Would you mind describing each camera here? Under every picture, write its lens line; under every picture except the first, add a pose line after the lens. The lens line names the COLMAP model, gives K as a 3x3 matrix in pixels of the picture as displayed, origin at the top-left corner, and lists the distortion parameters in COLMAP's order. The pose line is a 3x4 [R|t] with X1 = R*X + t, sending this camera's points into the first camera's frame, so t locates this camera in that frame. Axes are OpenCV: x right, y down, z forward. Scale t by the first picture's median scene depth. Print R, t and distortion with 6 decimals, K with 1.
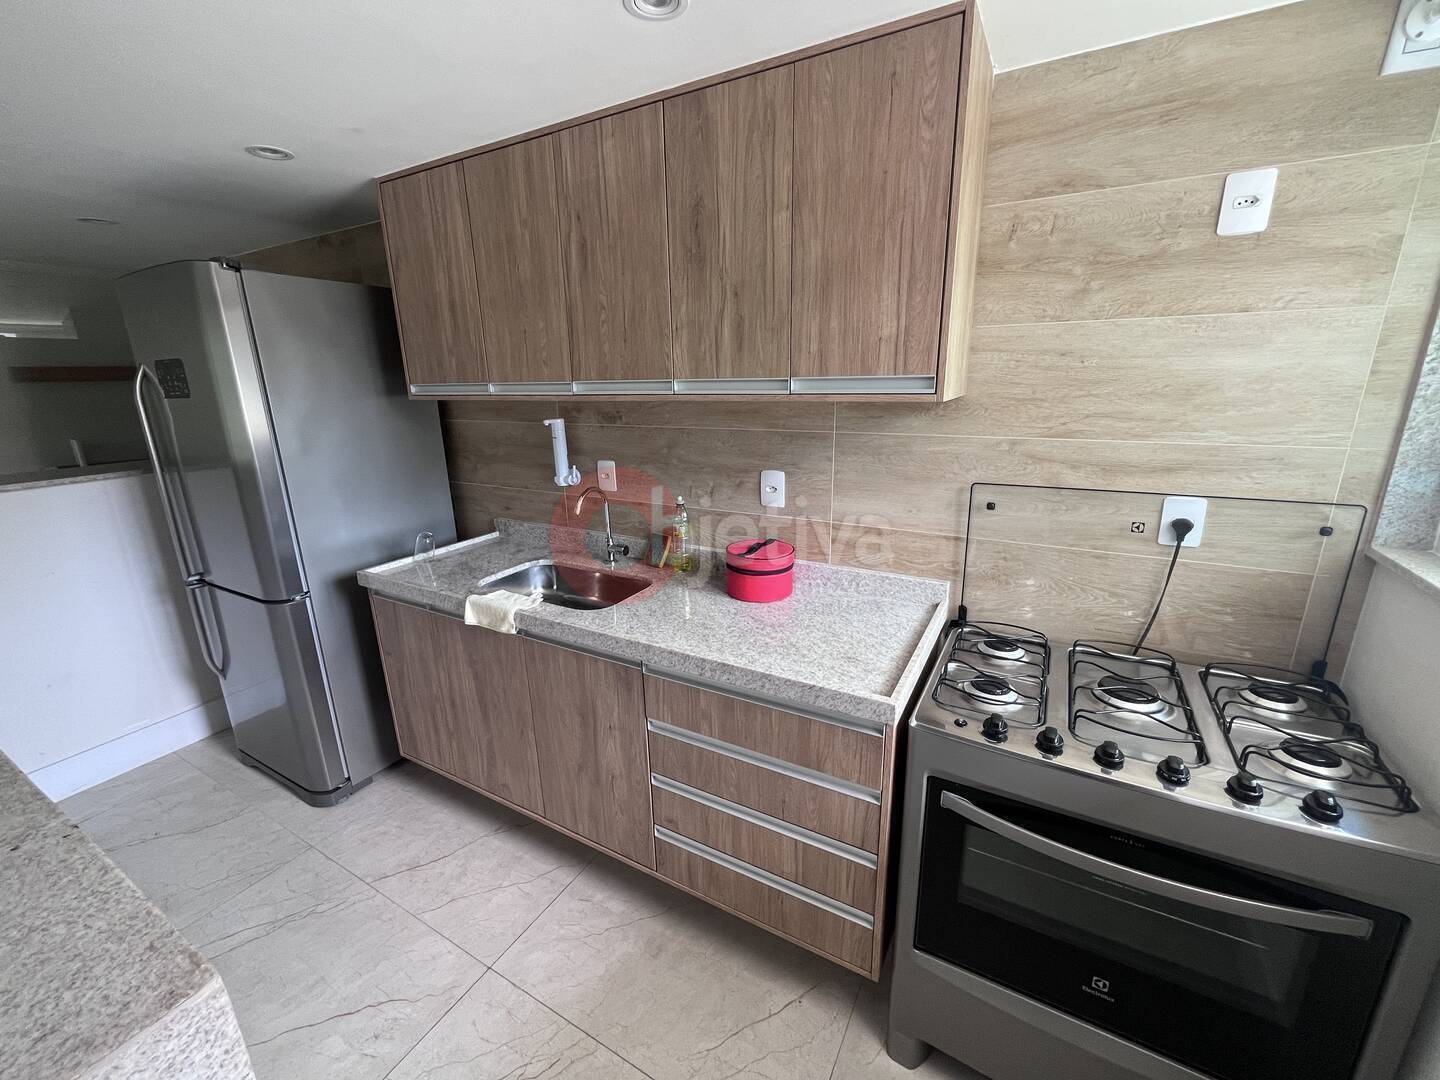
lens RADIAL K [[594.8, 0, 720.0], [0, 594.8, 540.0], [0, 0, 1]] dist [-0.001919, -0.000229]
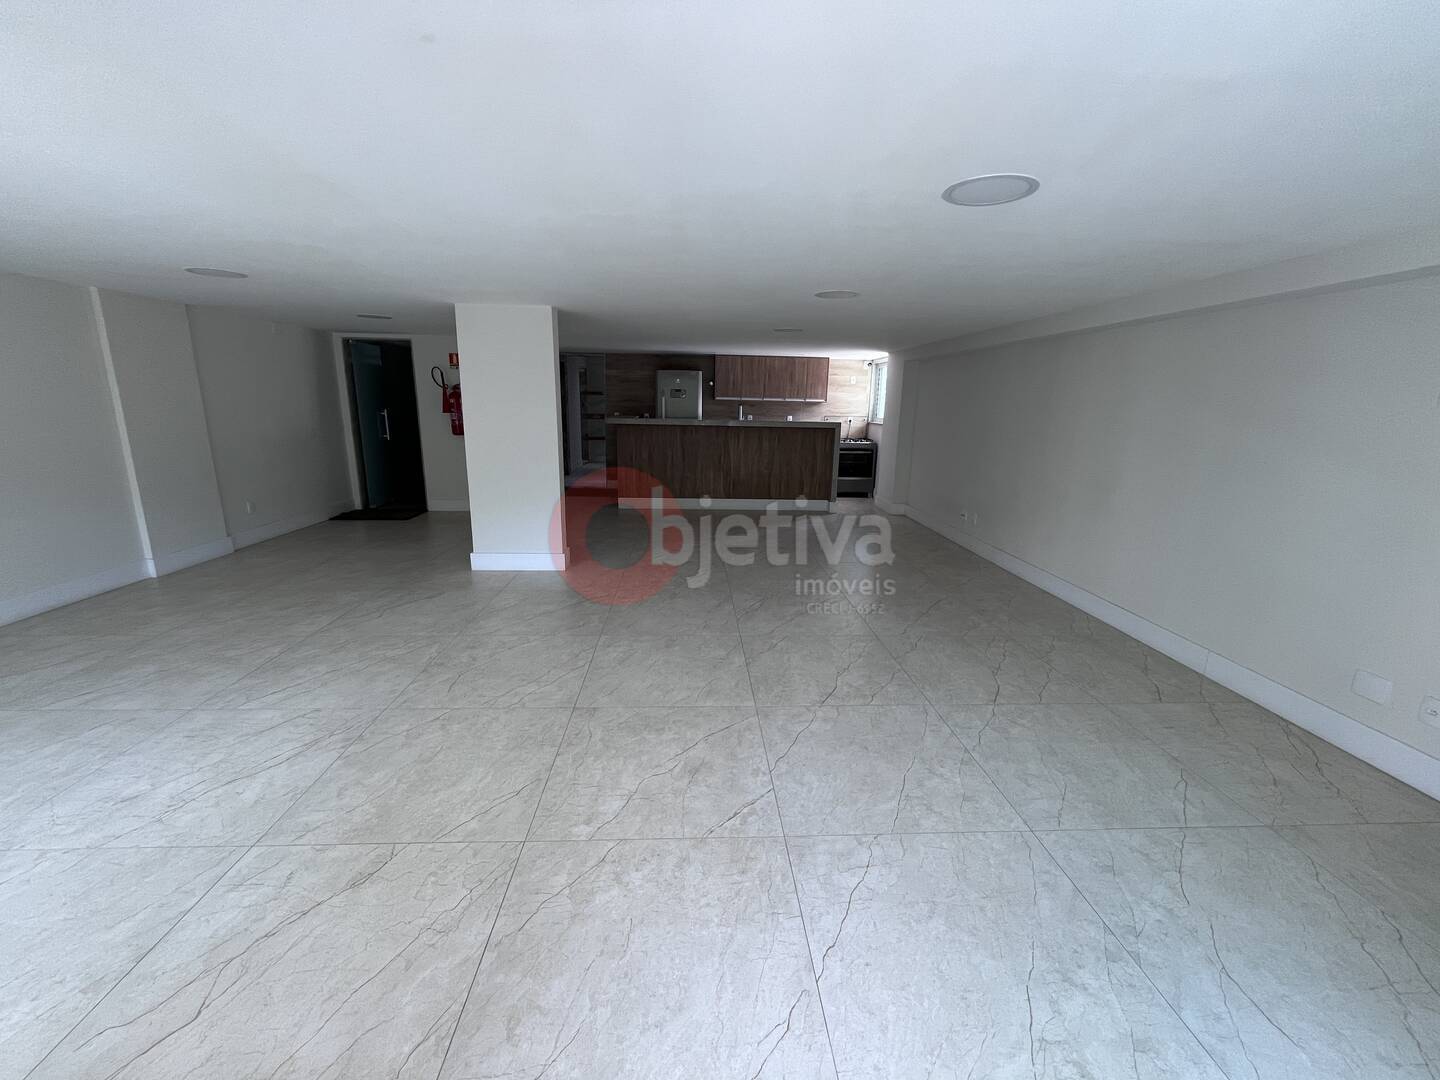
lens RADIAL K [[594.8, 0, 720.0], [0, 594.8, 540.0], [0, 0, 1]] dist [-0.001919, -0.000229]
pose [[0.846556, -0.089065, 0.524796, -4.041261], [0.109625, 0.993940, -0.008153, 1.174133], [-0.520889, 0.064433, 0.851189, -3.825357]]
